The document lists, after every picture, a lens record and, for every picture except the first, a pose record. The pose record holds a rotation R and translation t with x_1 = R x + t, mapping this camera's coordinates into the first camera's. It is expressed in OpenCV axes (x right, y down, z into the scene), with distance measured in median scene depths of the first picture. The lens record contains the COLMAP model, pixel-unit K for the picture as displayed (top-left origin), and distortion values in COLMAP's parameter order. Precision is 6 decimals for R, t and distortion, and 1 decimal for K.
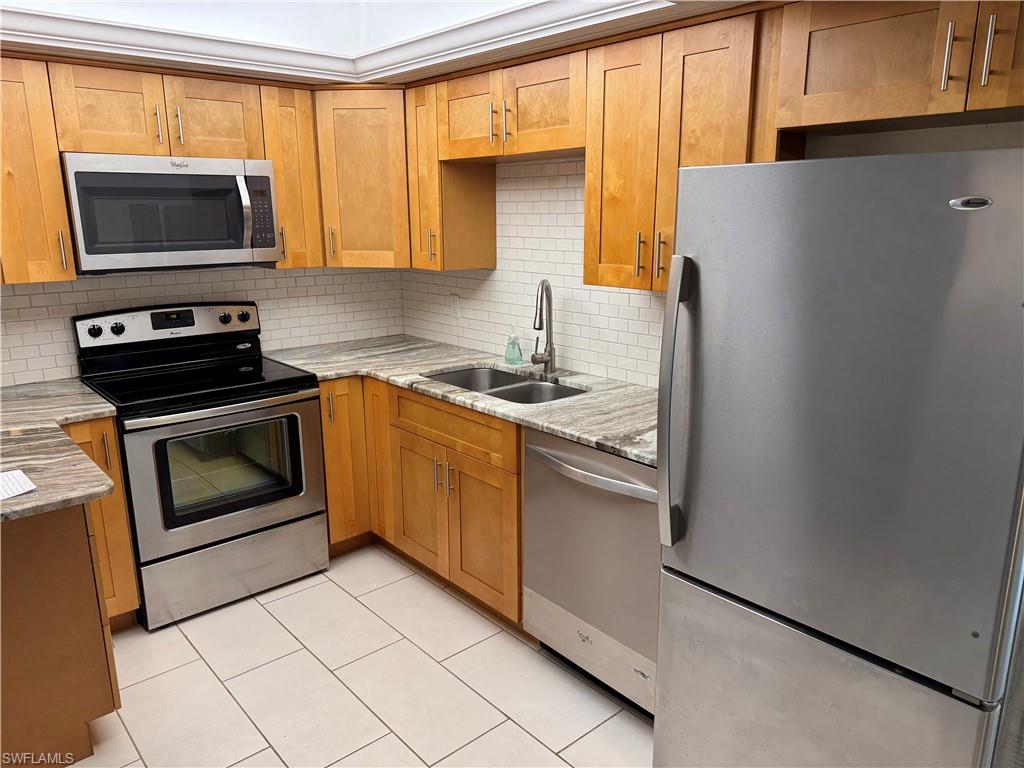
lens RADIAL K [[720.6, 0, 509.2], [0, 720.6, 385.9], [0, 0, 1]] dist [0.142405, -0.222543]
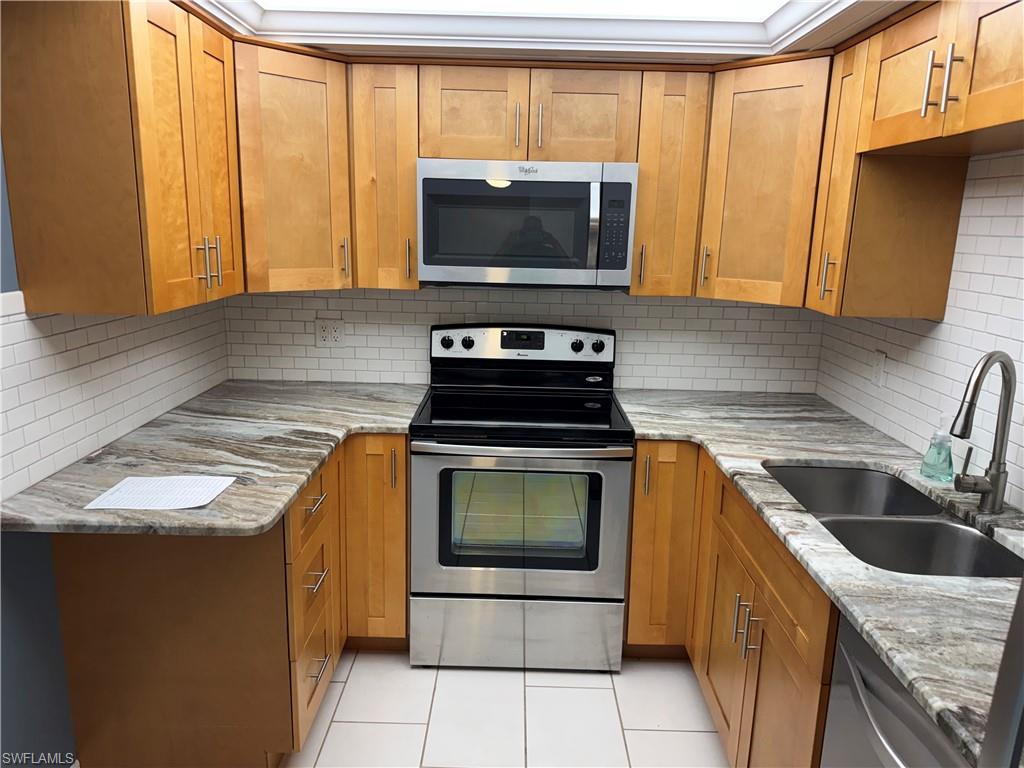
lens RADIAL K [[720.6, 0, 509.2], [0, 720.6, 385.9], [0, 0, 1]] dist [0.142405, -0.222543]
pose [[0.749358, 0.168617, -0.640336, 0.129108], [-0.184656, 0.981886, 0.042462, -0.071654], [0.635897, 0.086423, 0.766920, 0.306111]]
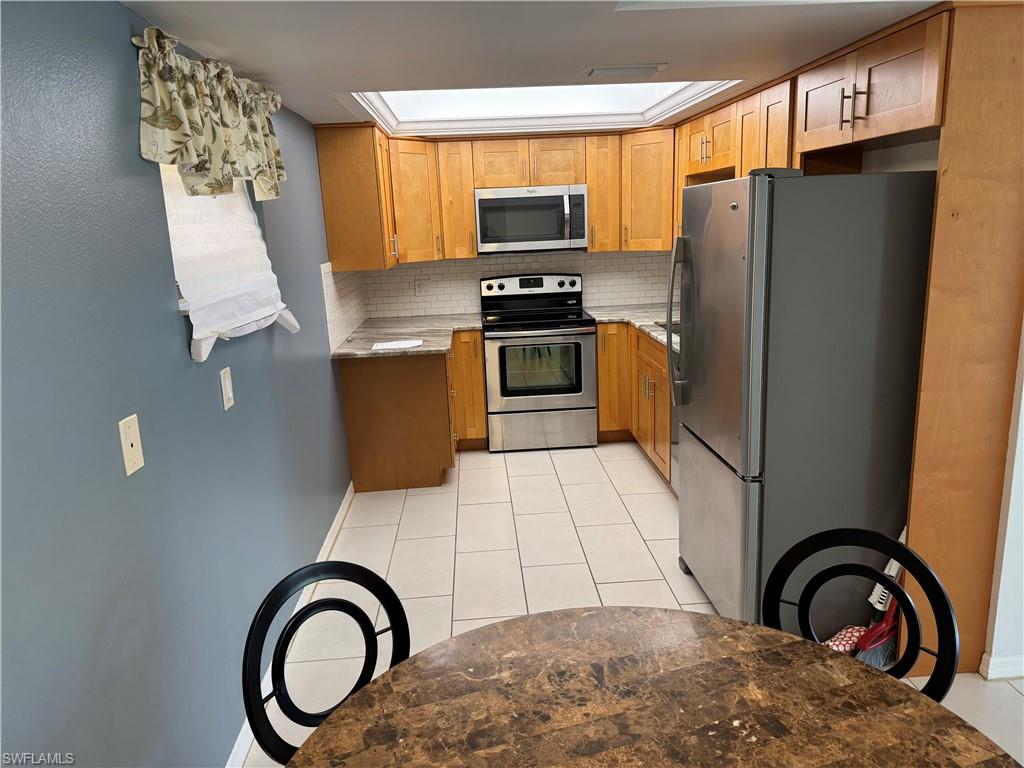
lens RADIAL K [[720.6, 0, 509.2], [0, 720.6, 385.9], [0, 0, 1]] dist [0.142405, -0.222543]
pose [[0.791510, 0.111974, -0.600811, 0.546970], [-0.108136, 0.993221, 0.042649, 0.082548], [0.601513, 0.031212, 0.798253, -0.360804]]
